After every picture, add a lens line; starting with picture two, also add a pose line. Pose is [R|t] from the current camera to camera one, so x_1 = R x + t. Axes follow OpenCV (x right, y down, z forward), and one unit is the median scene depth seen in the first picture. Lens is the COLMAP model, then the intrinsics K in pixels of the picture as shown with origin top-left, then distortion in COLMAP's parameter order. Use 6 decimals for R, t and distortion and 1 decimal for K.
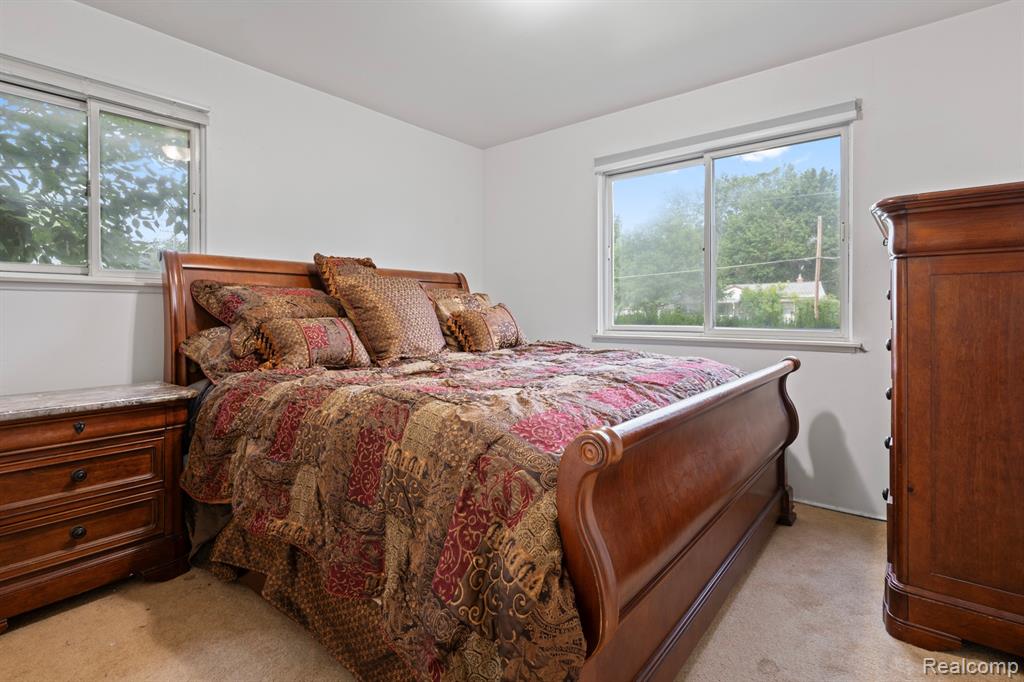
lens RADIAL K [[497.4, 0, 521.2], [0, 497.4, 314.1], [0, 0, 1]] dist [0.004579, 0.000190]
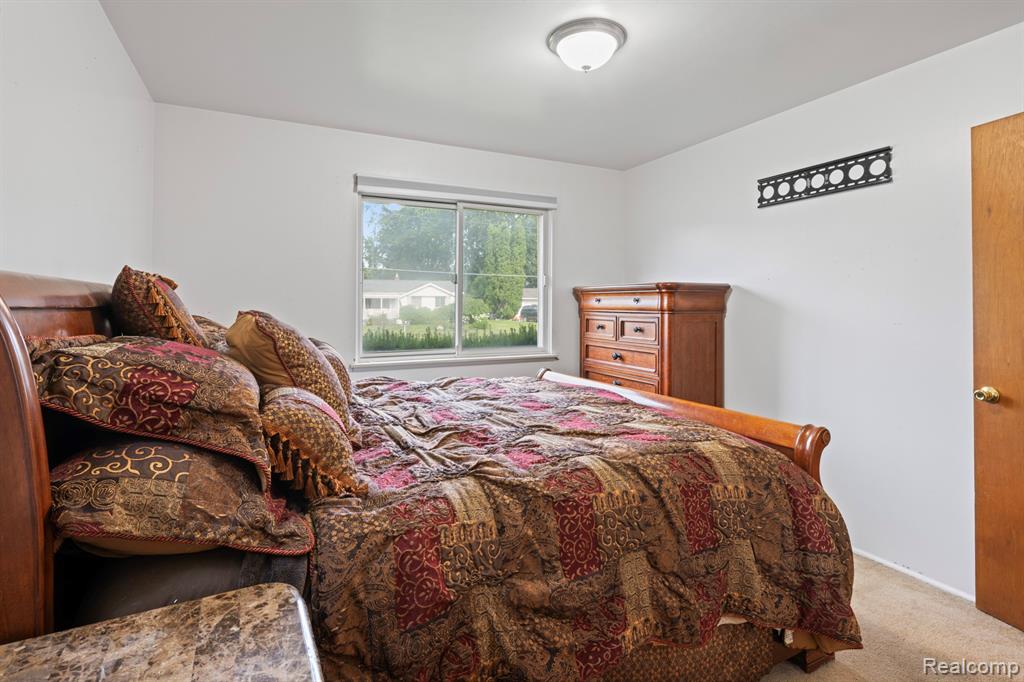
lens RADIAL K [[497.4, 0, 517.8], [0, 497.4, 309.4], [0, 0, 1]] dist [0.004579, 0.000190]
pose [[0.416513, -0.003379, 0.909123, -0.739420], [0.005653, 0.999983, 0.001127, -0.079960], [-0.909112, 0.004669, 0.416525, 0.444142]]
